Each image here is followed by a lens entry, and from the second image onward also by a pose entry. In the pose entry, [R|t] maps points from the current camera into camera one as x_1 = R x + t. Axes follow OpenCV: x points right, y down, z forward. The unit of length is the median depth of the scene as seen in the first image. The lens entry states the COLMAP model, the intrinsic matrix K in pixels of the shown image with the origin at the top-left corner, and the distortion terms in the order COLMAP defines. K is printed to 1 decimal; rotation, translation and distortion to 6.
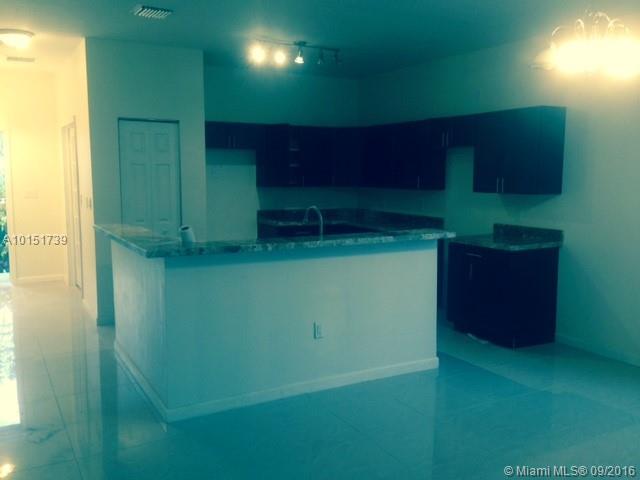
lens RADIAL K [[597.8, 0, 317.8], [0, 597.8, 241.0], [0, 0, 1]] dist [0.072864, 0.000000]
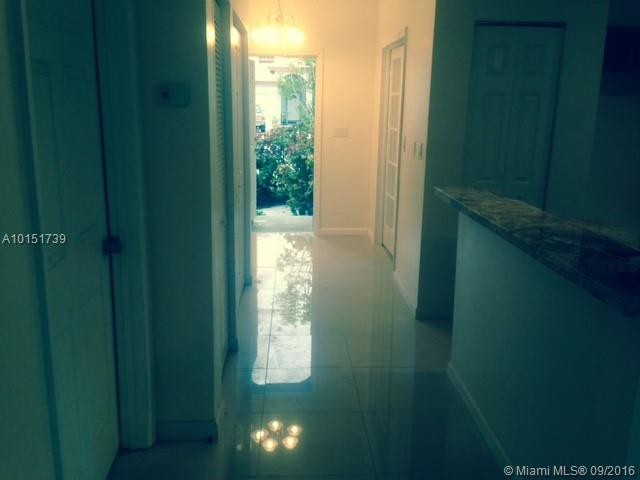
lens RADIAL K [[597.8, 0, 319.9], [0, 597.8, 239.0], [0, 0, 1]] dist [0.072864, 0.000000]
pose [[0.898475, 0.109650, -0.425112, -0.152979], [-0.065795, 0.991003, 0.116554, -0.029905], [0.434067, -0.076750, 0.897605, 0.271882]]
